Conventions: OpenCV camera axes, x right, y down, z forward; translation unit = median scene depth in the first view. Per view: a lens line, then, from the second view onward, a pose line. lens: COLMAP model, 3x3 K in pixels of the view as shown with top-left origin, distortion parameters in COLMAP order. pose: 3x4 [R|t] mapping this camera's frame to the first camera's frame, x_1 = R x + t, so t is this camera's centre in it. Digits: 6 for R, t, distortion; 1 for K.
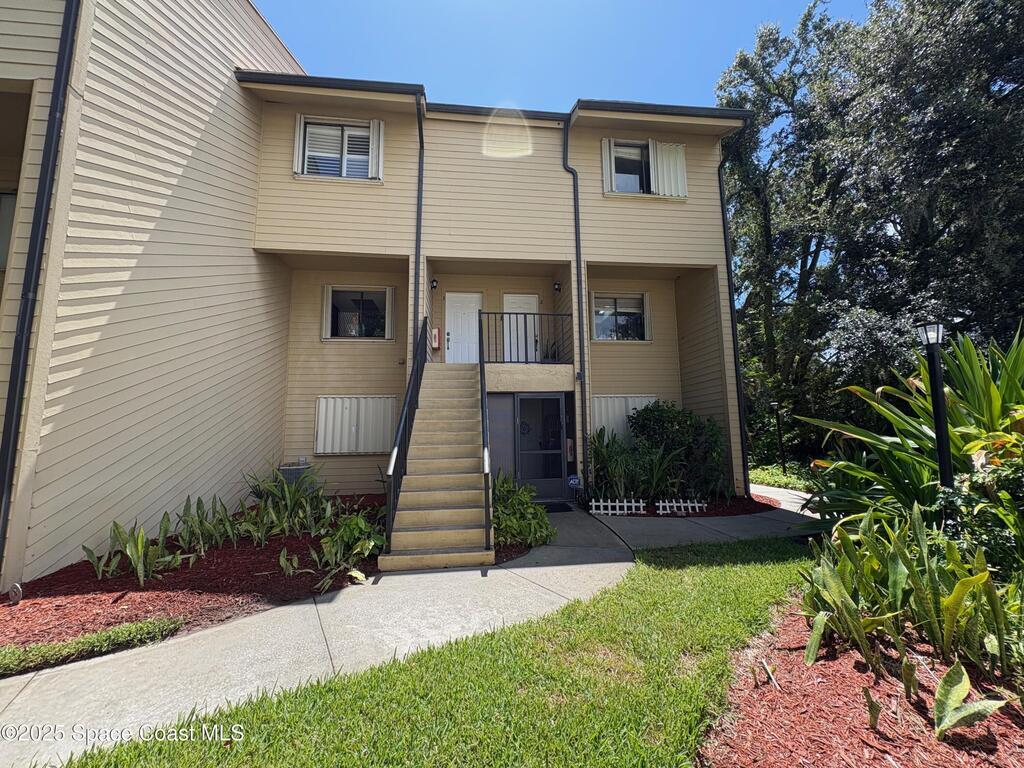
lens RADIAL K [[400.9, 0, 512.0], [0, 400.9, 384.0], [0, 0, 1]] dist [-0.000838, 0.000046]
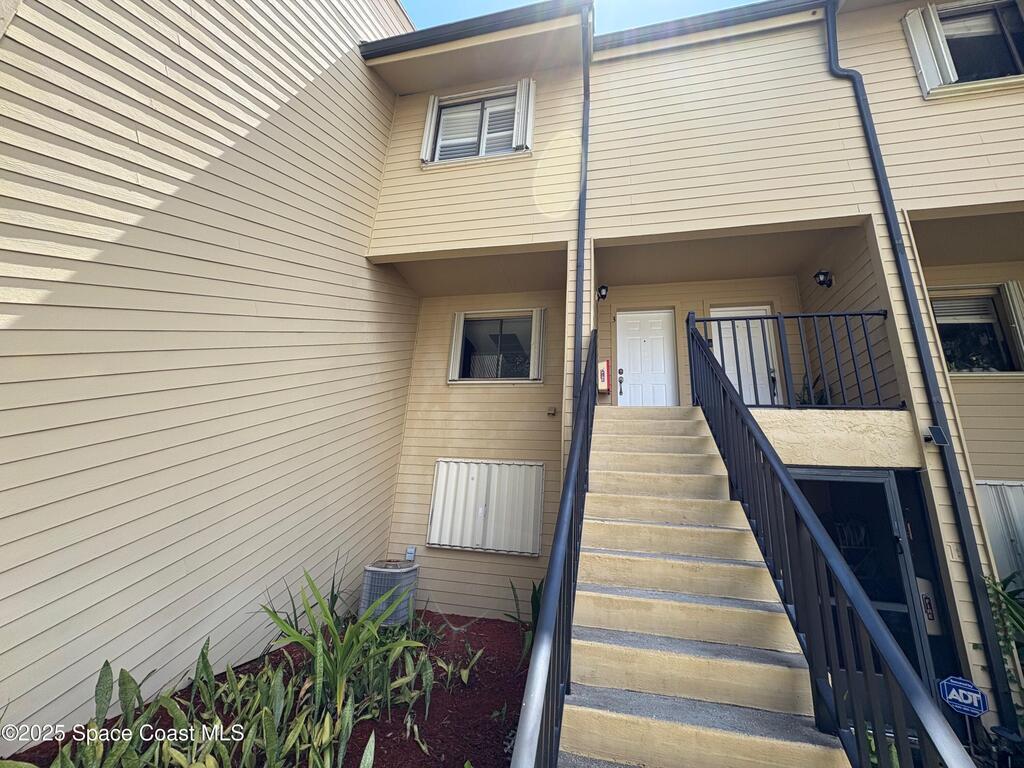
lens RADIAL K [[400.9, 0, 512.0], [0, 400.9, 384.0], [0, 0, 1]] dist [-0.000838, 0.000046]
pose [[0.937779, -0.026163, -0.346244, -0.119034], [-0.034183, 0.985358, -0.167038, 0.014485], [0.345545, 0.168481, 0.923154, 0.398746]]
